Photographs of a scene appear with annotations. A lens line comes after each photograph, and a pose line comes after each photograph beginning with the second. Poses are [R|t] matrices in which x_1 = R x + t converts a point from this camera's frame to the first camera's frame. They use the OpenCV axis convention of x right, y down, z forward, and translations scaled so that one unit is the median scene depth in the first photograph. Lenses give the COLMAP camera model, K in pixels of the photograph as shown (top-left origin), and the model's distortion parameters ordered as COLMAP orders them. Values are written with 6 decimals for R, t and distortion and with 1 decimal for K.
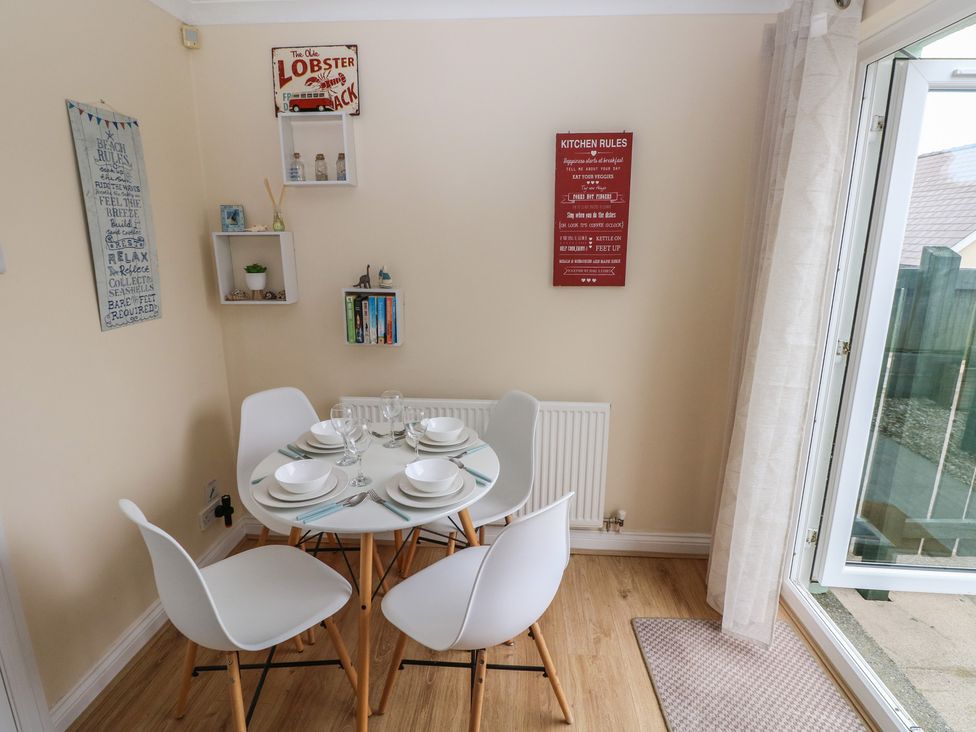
lens RADIAL K [[590.6, 0, 466.9], [0, 590.6, 349.9], [0, 0, 1]] dist [0.003022, -0.018606]
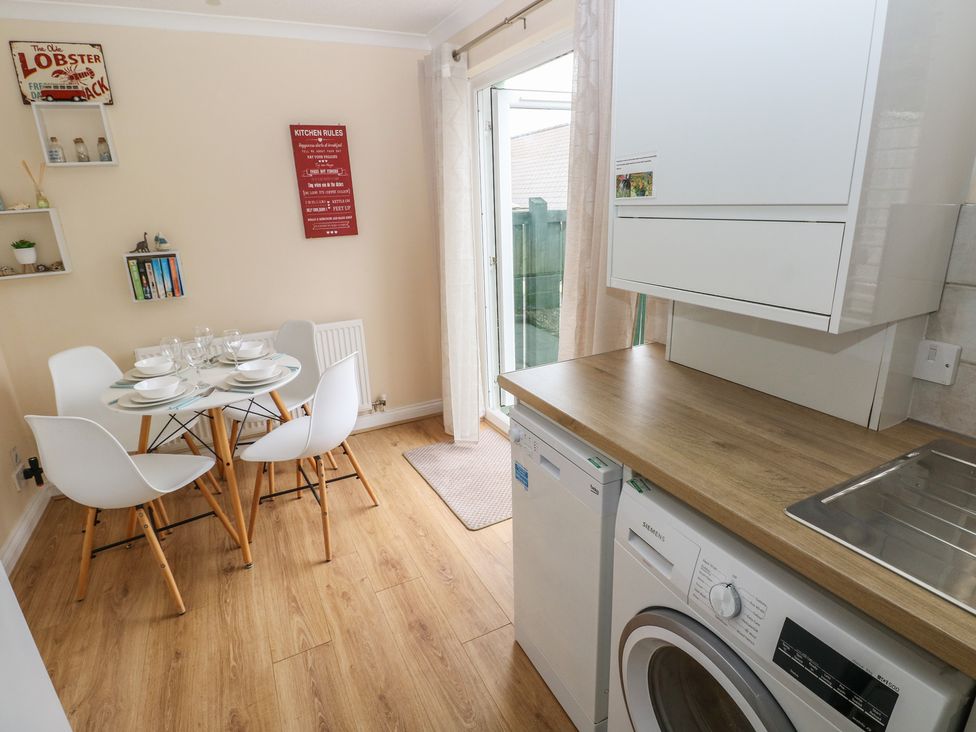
lens RADIAL K [[497.4, 0, 509.9], [0, 497.4, 350.5], [0, 0, 1]] dist [0.001898, -0.010730]
pose [[0.838572, -0.195051, 0.508676, -0.107847], [0.141279, 0.979626, 0.142733, 0.054770], [-0.526153, -0.047827, 0.849044, -0.272061]]
